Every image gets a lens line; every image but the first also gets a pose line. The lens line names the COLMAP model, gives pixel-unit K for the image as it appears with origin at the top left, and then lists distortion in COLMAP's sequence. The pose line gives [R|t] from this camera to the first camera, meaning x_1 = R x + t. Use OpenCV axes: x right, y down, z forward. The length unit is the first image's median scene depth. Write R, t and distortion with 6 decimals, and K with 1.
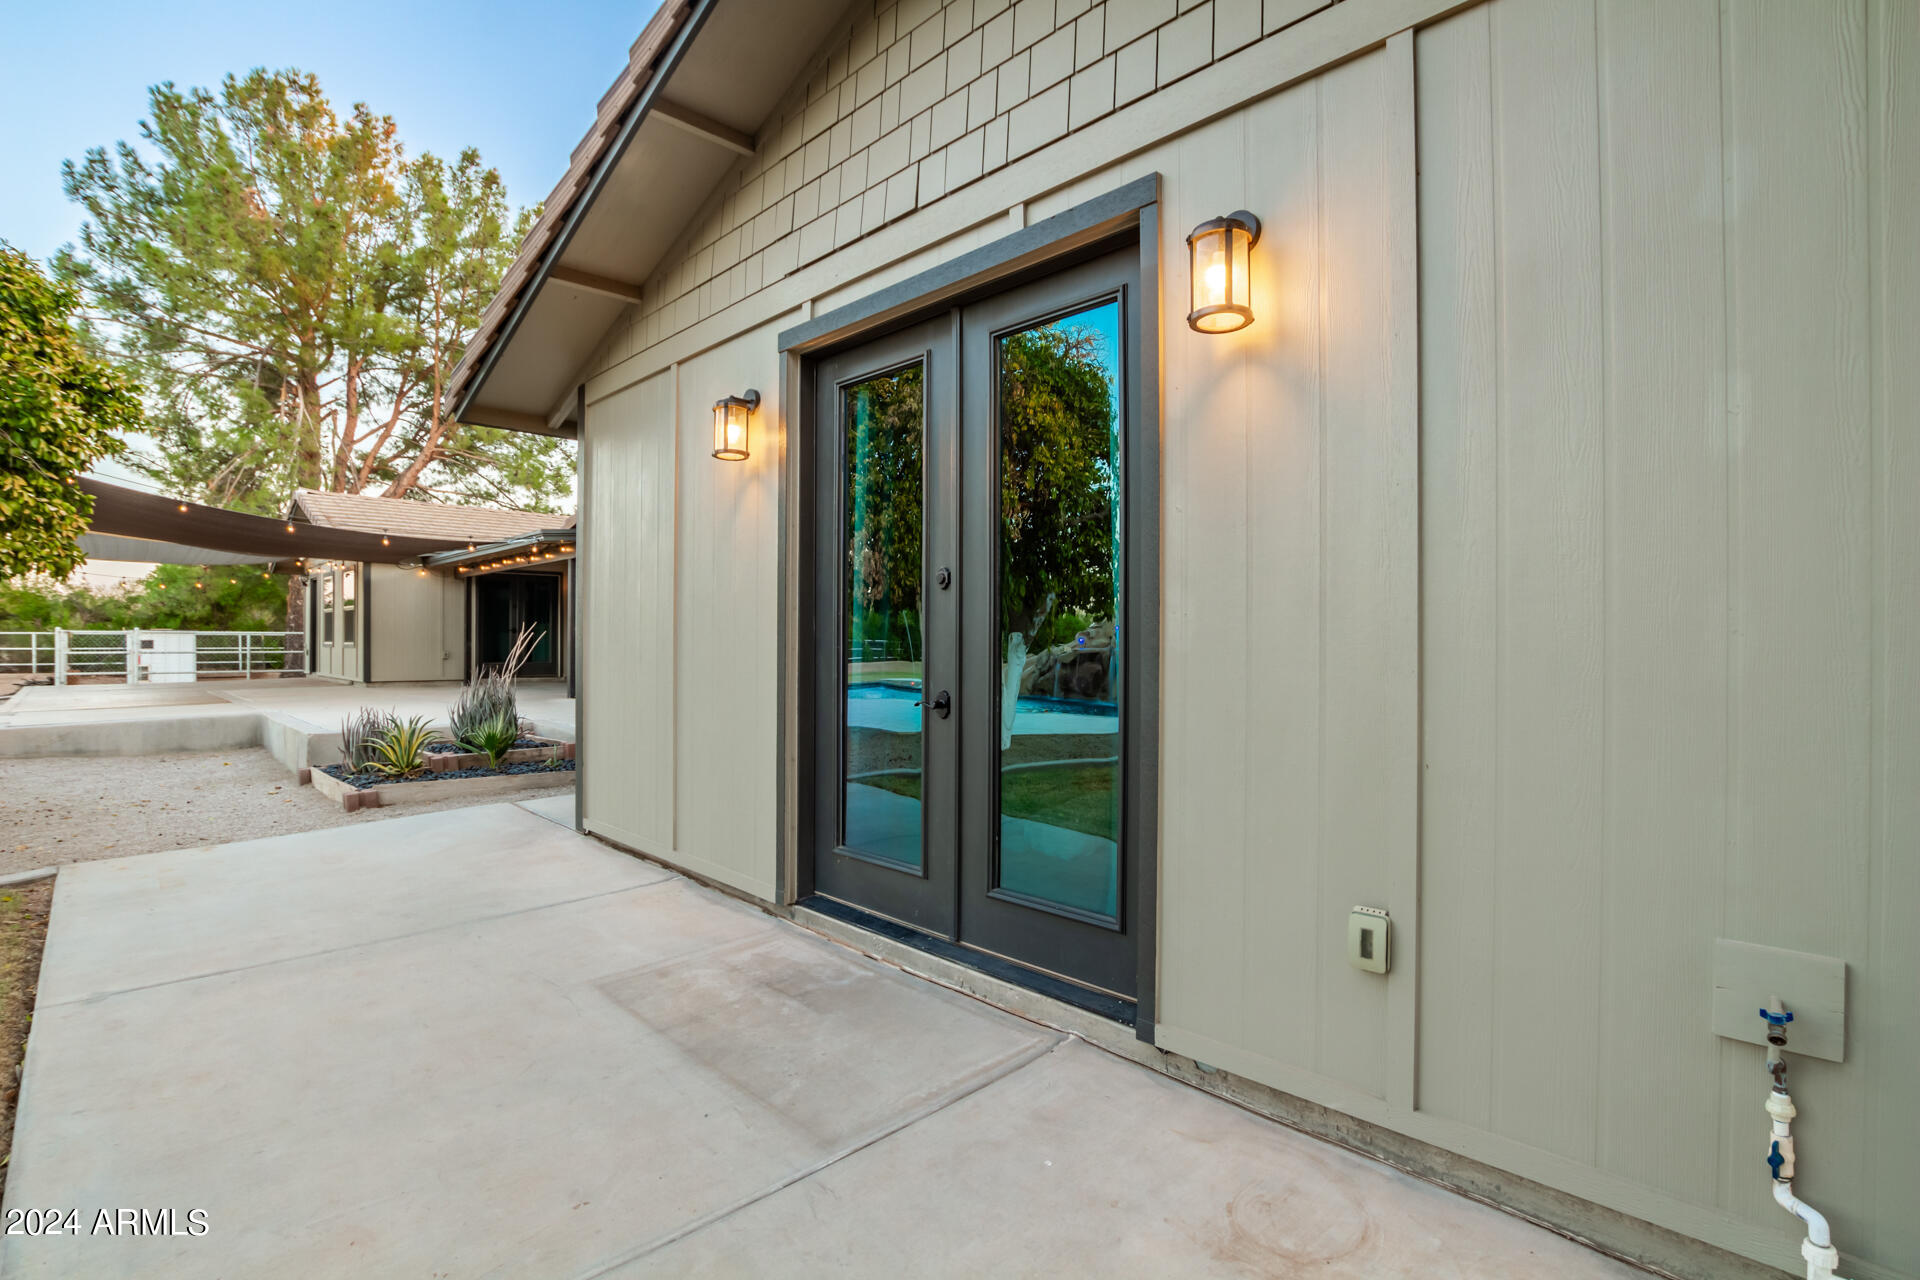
lens RADIAL K [[888.7, 0, 949.8], [0, 888.7, 643.3], [0, 0, 1]] dist [-0.038014, 0.007259]
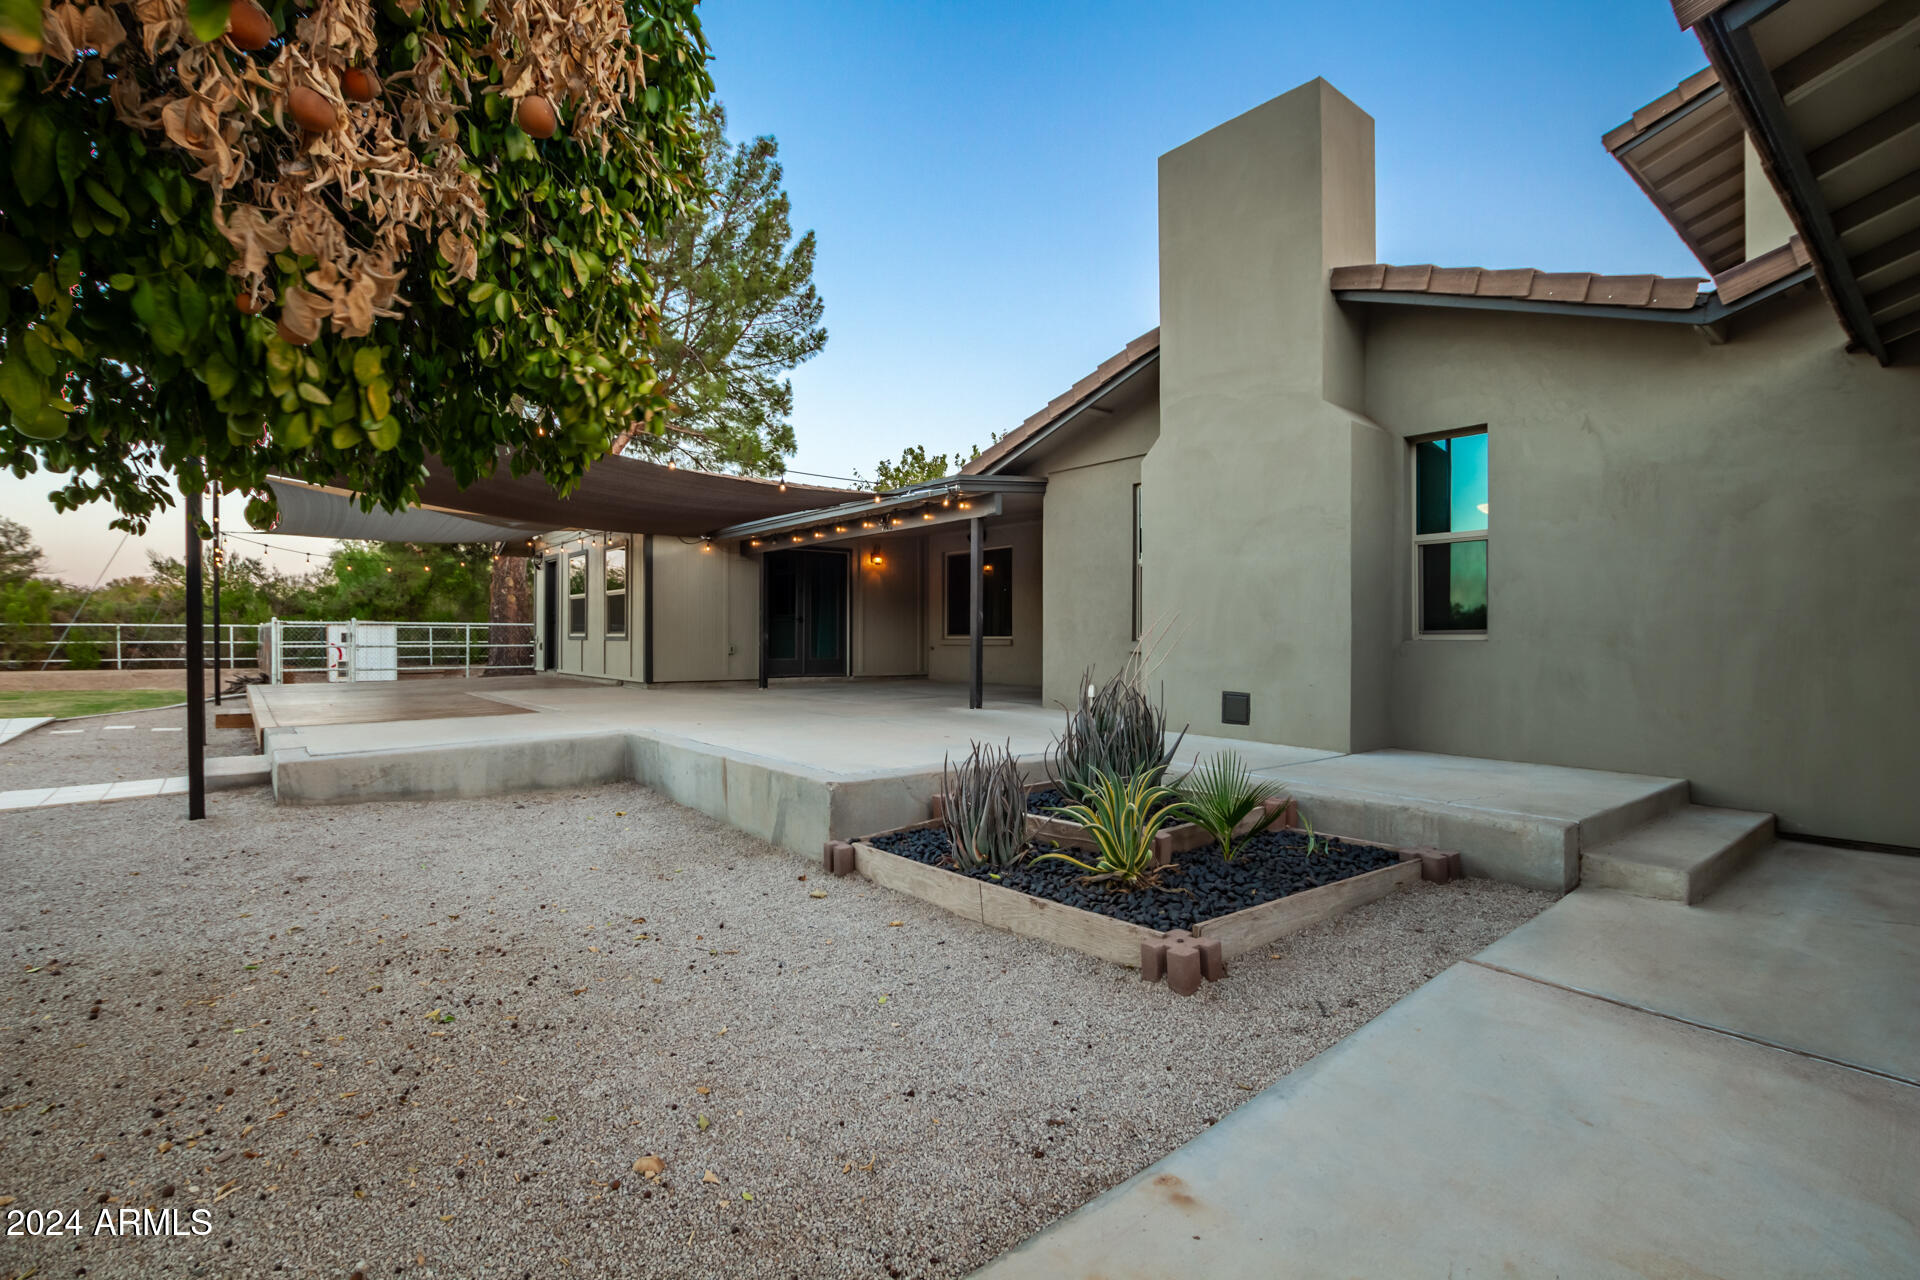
lens RADIAL K [[885.2, 0, 957.7], [0, 885.2, 640.6], [0, 0, 1]] dist [-0.044923, 0.011280]
pose [[0.995748, -0.000034, -0.092120, -0.202390], [0.000241, 0.999997, 0.002233, 0.002511], [0.092120, -0.002245, 0.995745, 0.141708]]
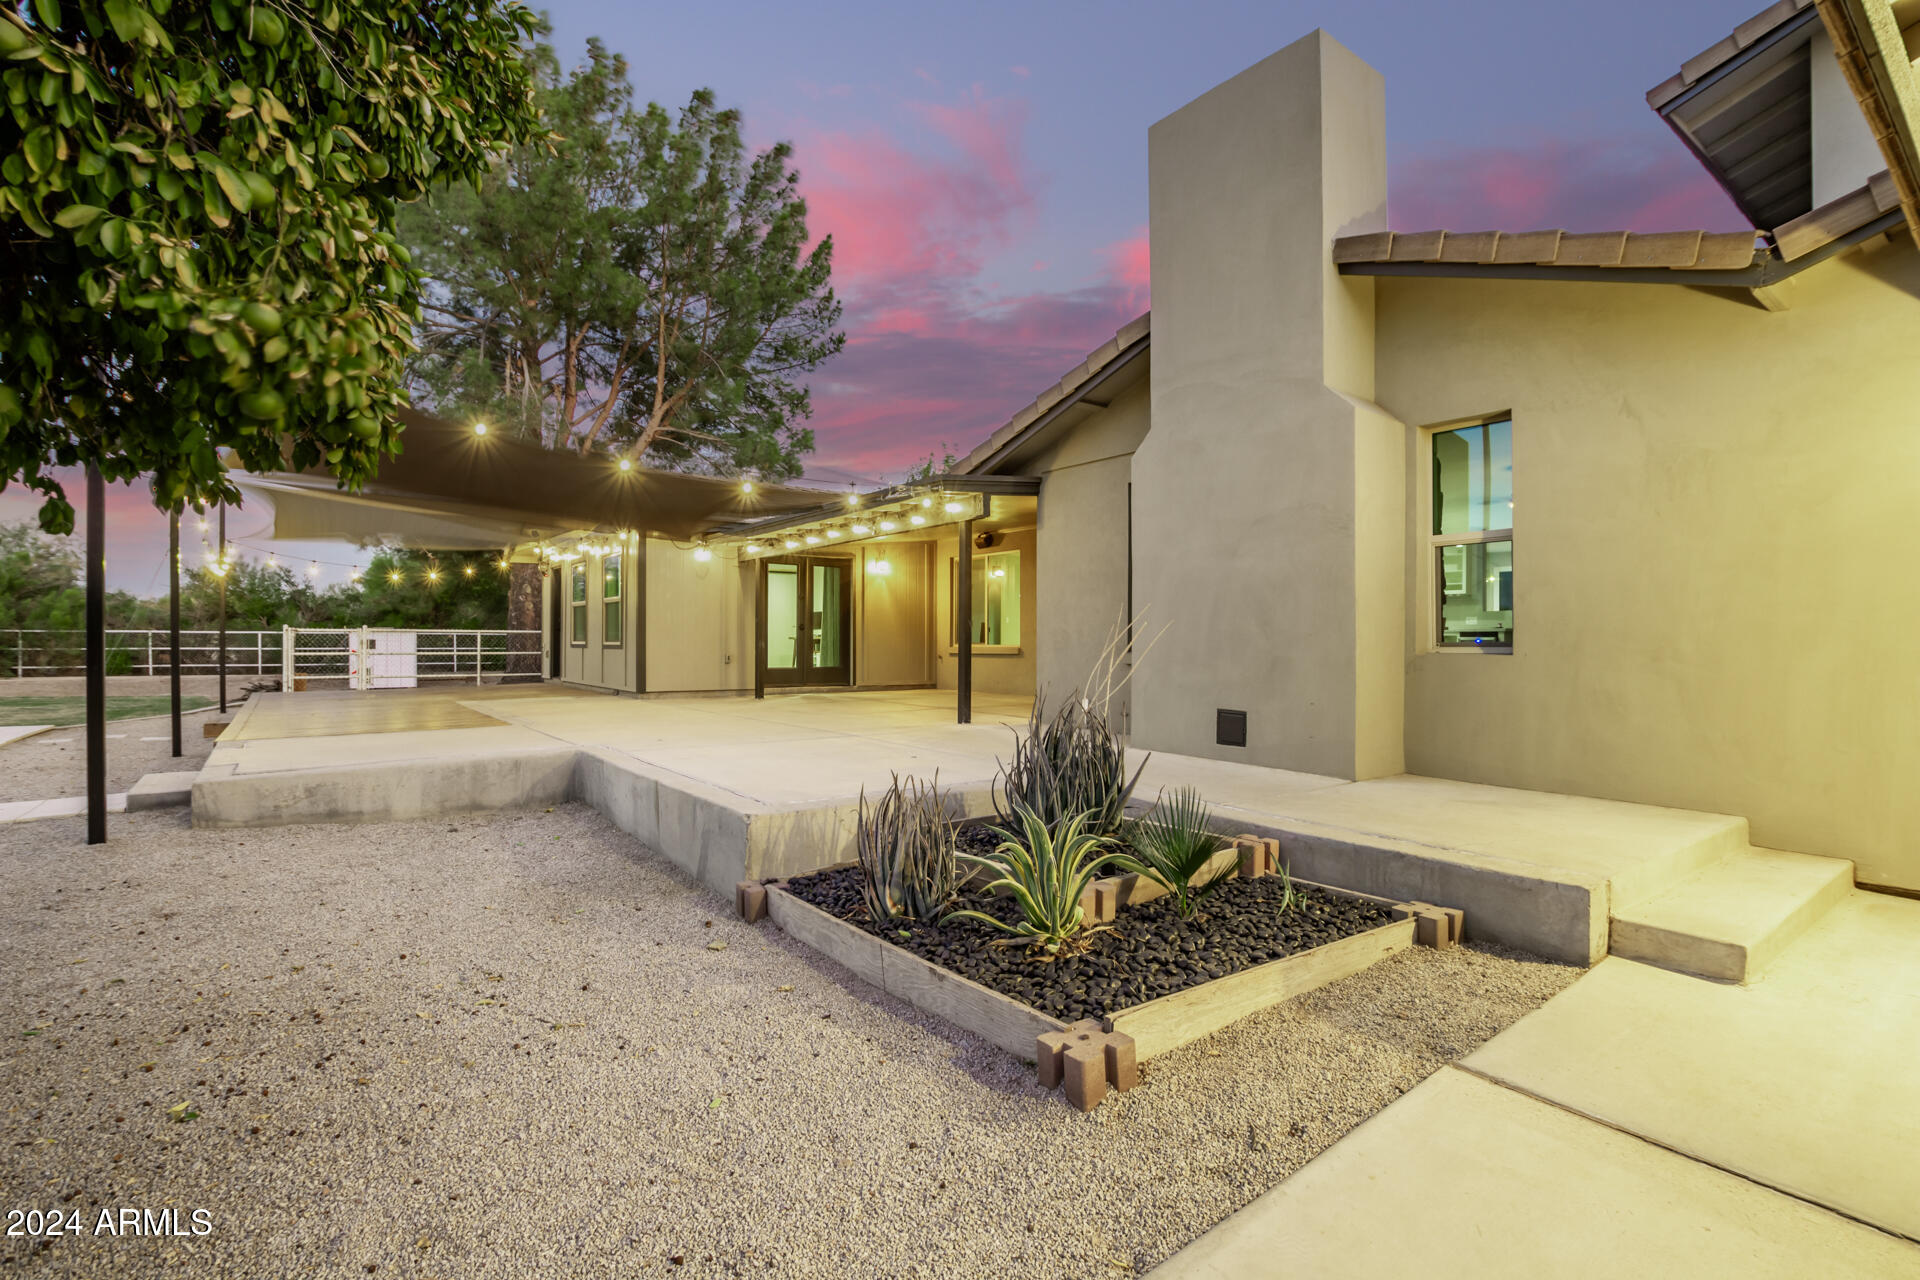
lens RADIAL K [[885.2, 0, 957.7], [0, 885.2, 640.6], [0, 0, 1]] dist [-0.044923, 0.011280]
pose [[0.990863, 0.000048, -0.134874, -0.183457], [-0.000628, 0.999991, -0.004262, 0.000610], [0.134872, 0.004308, 0.990854, 0.167339]]
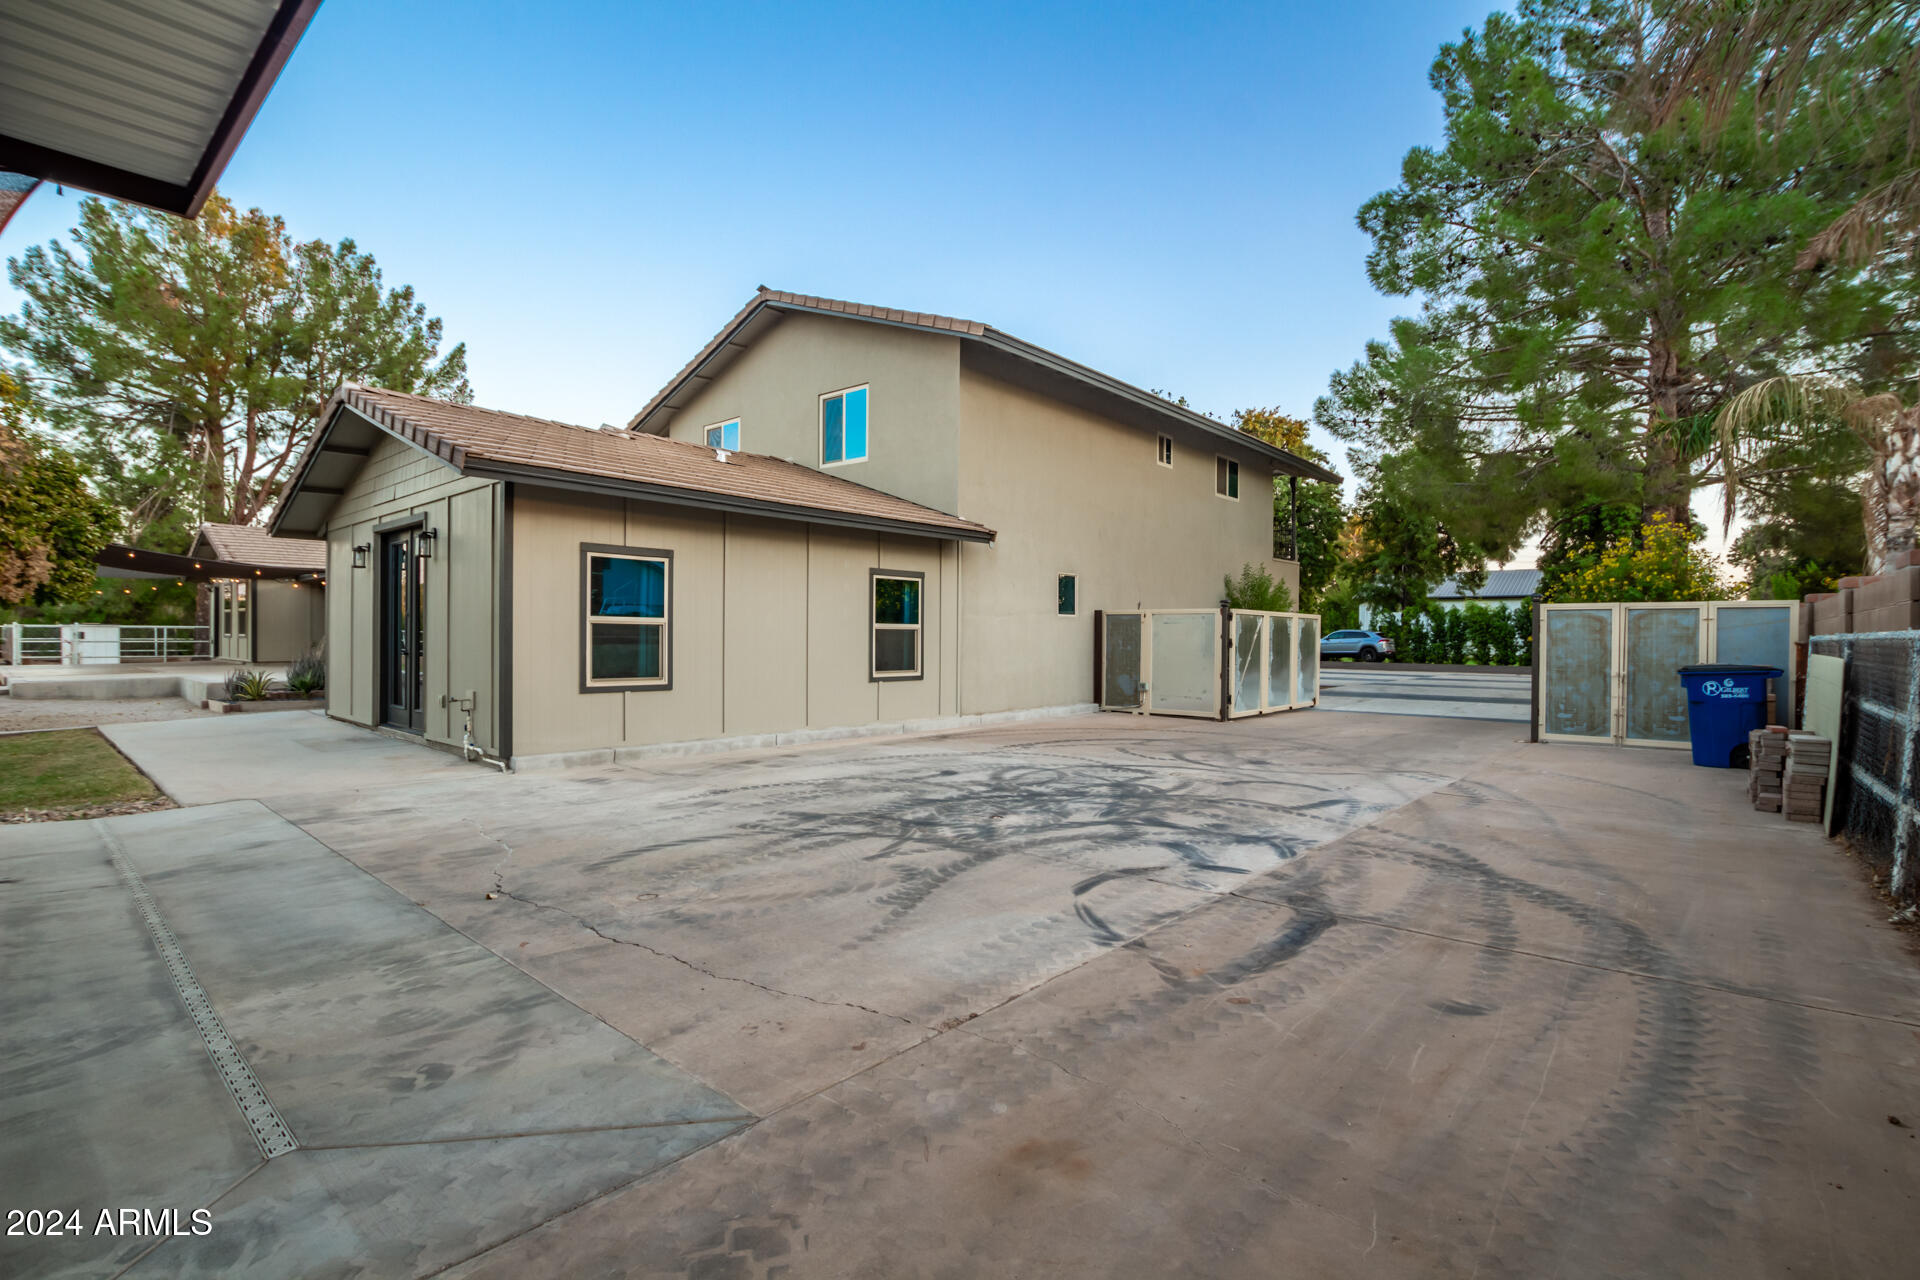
lens RADIAL K [[894.3, 0, 959.9], [0, 894.3, 643.6], [0, 0, 1]] dist [-0.041345, 0.009010]
pose [[0.997618, 0.002709, 0.068934, 0.255065], [-0.003168, 0.999974, 0.006540, 0.000883], [-0.068915, -0.006742, 0.997600, -0.333295]]
